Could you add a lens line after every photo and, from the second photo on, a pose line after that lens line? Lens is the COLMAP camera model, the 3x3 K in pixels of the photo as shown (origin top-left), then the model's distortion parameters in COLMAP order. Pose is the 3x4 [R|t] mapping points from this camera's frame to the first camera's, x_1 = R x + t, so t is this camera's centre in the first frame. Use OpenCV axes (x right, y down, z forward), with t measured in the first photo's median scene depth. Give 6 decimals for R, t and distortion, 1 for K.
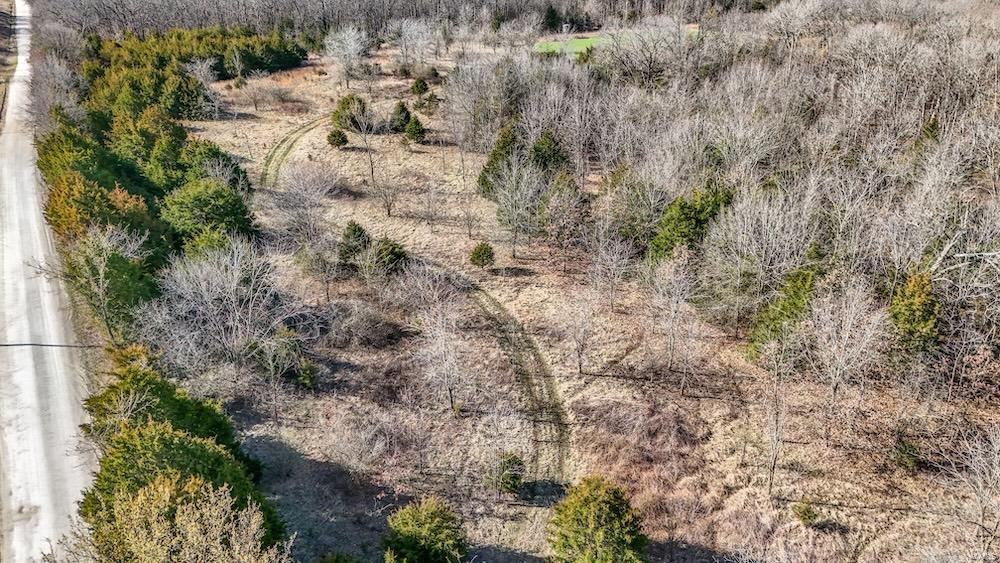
lens RADIAL K [[728.2, 0, 500.0], [0, 728.2, 281.5], [0, 0, 1]] dist [0.081368, -0.079131]
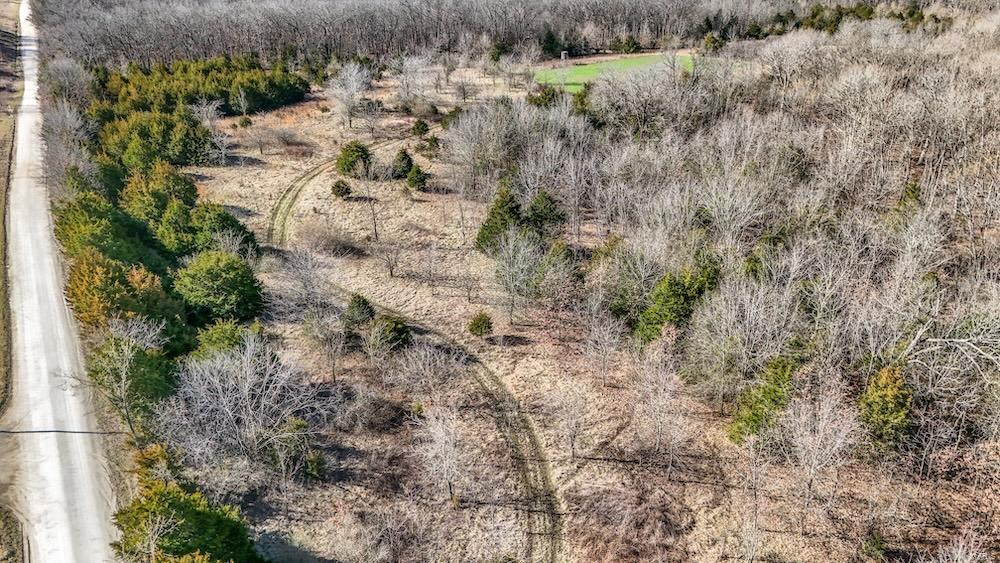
lens RADIAL K [[728.2, 0, 500.0], [0, 728.2, 281.5], [0, 0, 1]] dist [0.081368, -0.079131]
pose [[0.999997, 0.002241, 0.000440, 0.002770], [-0.002242, 0.999995, 0.002204, -0.104380], [-0.000435, -0.002205, 0.999997, -0.048204]]
